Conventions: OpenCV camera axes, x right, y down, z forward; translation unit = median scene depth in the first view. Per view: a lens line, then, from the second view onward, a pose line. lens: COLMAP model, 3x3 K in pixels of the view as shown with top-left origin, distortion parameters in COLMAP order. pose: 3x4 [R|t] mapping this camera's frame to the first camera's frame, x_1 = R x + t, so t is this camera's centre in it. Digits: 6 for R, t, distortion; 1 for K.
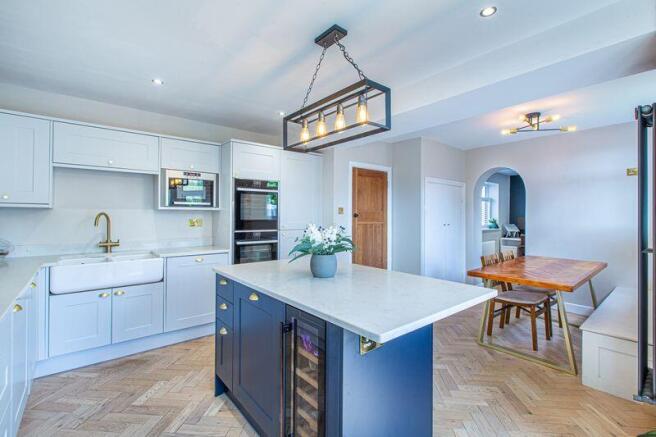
lens RADIAL K [[296.2, 0, 328.9], [0, 296.2, 215.3], [0, 0, 1]] dist [-0.000516, -0.000023]
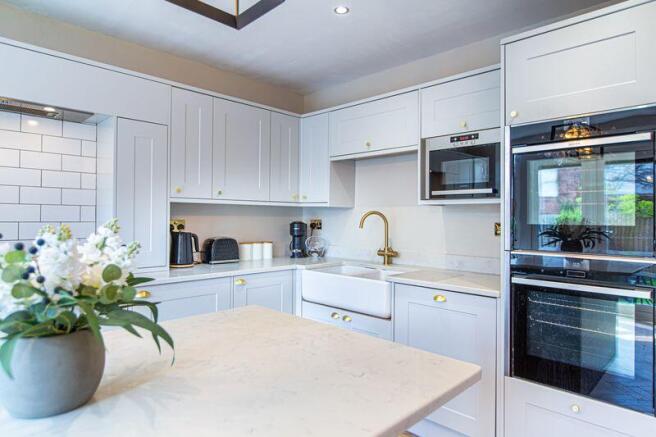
lens RADIAL K [[397.0, 0, 328.7], [0, 397.0, 213.2], [0, 0, 1]] dist [-0.002069, -0.000168]
pose [[0.103879, -0.008796, -0.994551, 0.258609], [-0.005074, 0.999943, -0.009373, 0.006028], [0.994577, 0.006020, 0.103828, 0.782381]]
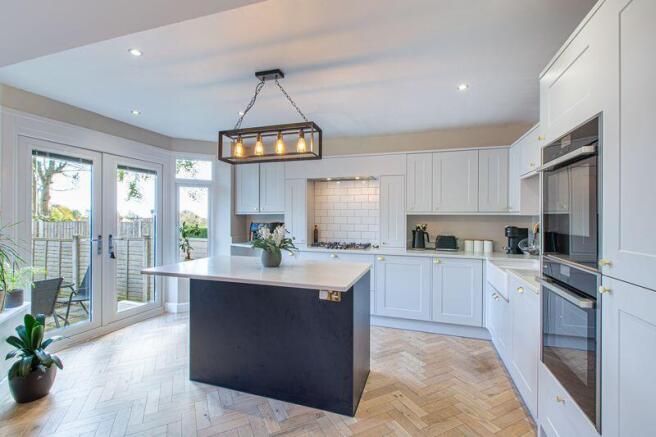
lens RADIAL K [[296.2, 0, 330.1], [0, 296.2, 217.9], [0, 0, 1]] dist [-0.000516, -0.000023]
pose [[-0.846696, -0.008586, -0.532007, 0.296707], [-0.010529, 0.999944, 0.000618, -0.007027], [0.531972, 0.006124, -0.846740, 1.443691]]
